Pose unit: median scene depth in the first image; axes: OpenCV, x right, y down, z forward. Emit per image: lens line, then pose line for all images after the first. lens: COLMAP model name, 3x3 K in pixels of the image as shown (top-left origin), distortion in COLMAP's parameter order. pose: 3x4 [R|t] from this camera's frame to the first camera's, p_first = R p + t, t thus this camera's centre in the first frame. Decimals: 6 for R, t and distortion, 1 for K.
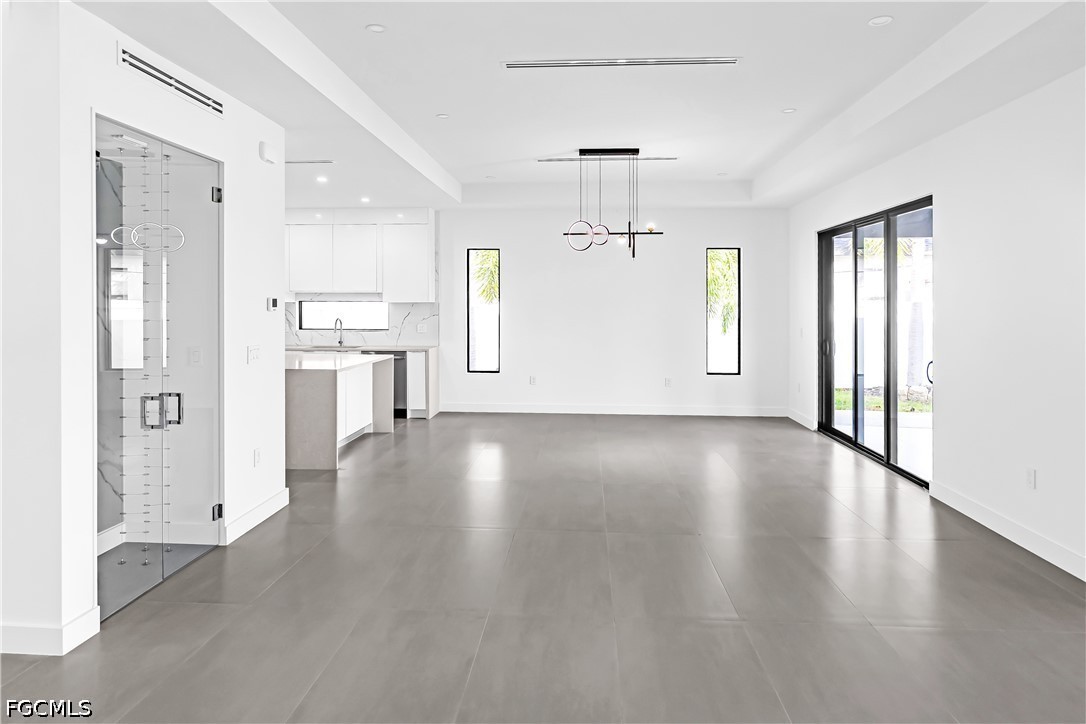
lens RADIAL K [[659.7, 0, 542.4], [0, 659.7, 307.4], [0, 0, 1]] dist [-0.000842, 0.000203]
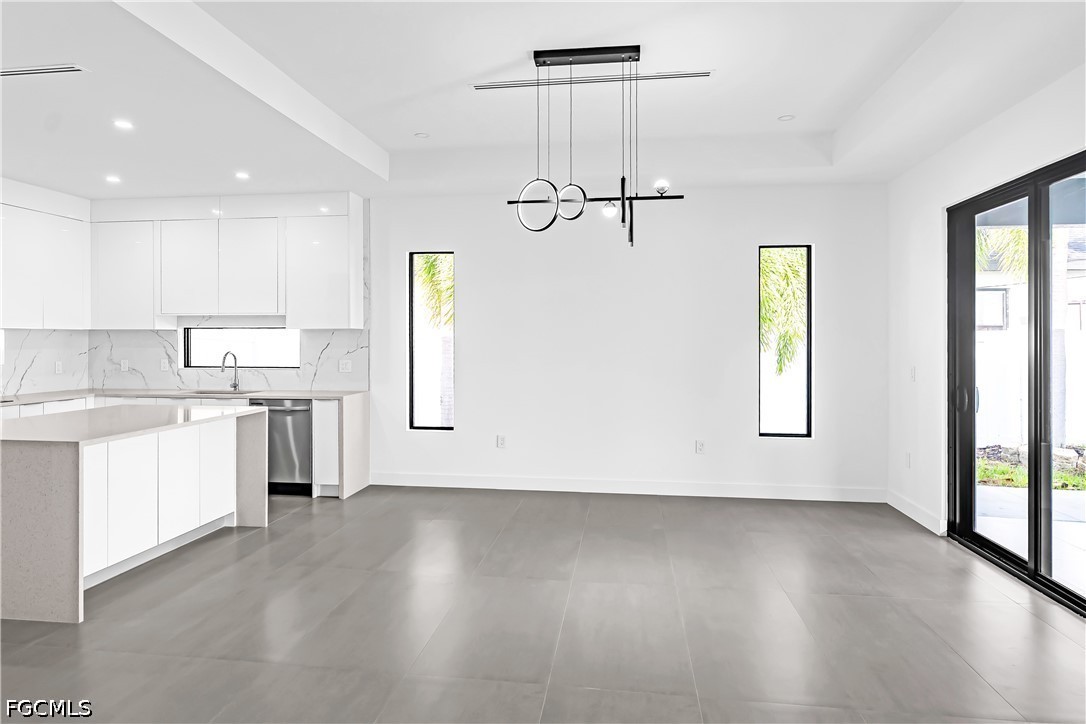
lens RADIAL K [[649.1, 0, 541.4], [0, 649.1, 347.6], [0, 0, 1]] dist [0.000350, 0.000109]
pose [[0.997606, -0.000786, -0.069156, 0.078679], [0.001118, 0.999988, 0.004759, 0.009742], [0.069152, -0.004825, 0.997594, 0.345032]]
